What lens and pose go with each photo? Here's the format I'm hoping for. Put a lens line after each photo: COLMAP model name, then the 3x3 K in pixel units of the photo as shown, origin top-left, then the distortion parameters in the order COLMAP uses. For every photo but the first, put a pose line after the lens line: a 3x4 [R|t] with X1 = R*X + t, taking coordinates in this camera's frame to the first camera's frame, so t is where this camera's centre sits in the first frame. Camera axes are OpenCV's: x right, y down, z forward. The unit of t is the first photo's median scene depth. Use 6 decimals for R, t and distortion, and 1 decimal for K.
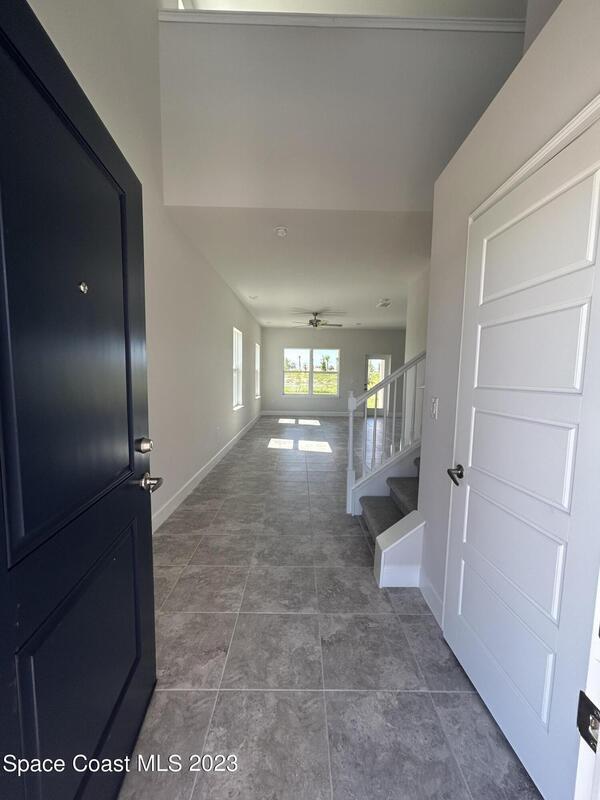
lens RADIAL K [[327.3, 0, 299.3], [0, 327.3, 407.0], [0, 0, 1]] dist [-0.000812, -0.000147]
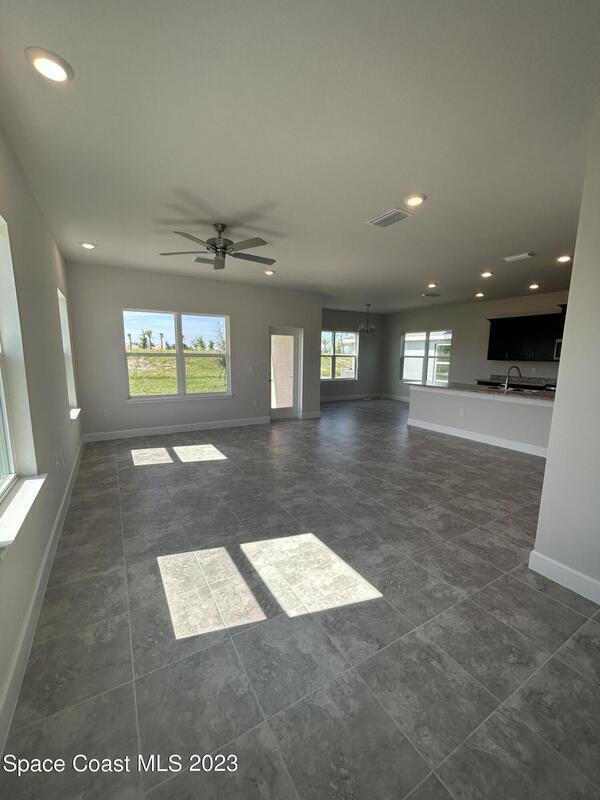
lens RADIAL K [[327.3, 0, 299.3], [0, 327.3, 407.0], [0, 0, 1]] dist [-0.000812, -0.000147]
pose [[0.865952, -0.088051, 0.492315, -0.072521], [0.054416, 0.995124, 0.082264, -0.054118], [-0.497158, -0.044447, 0.866521, 0.411238]]
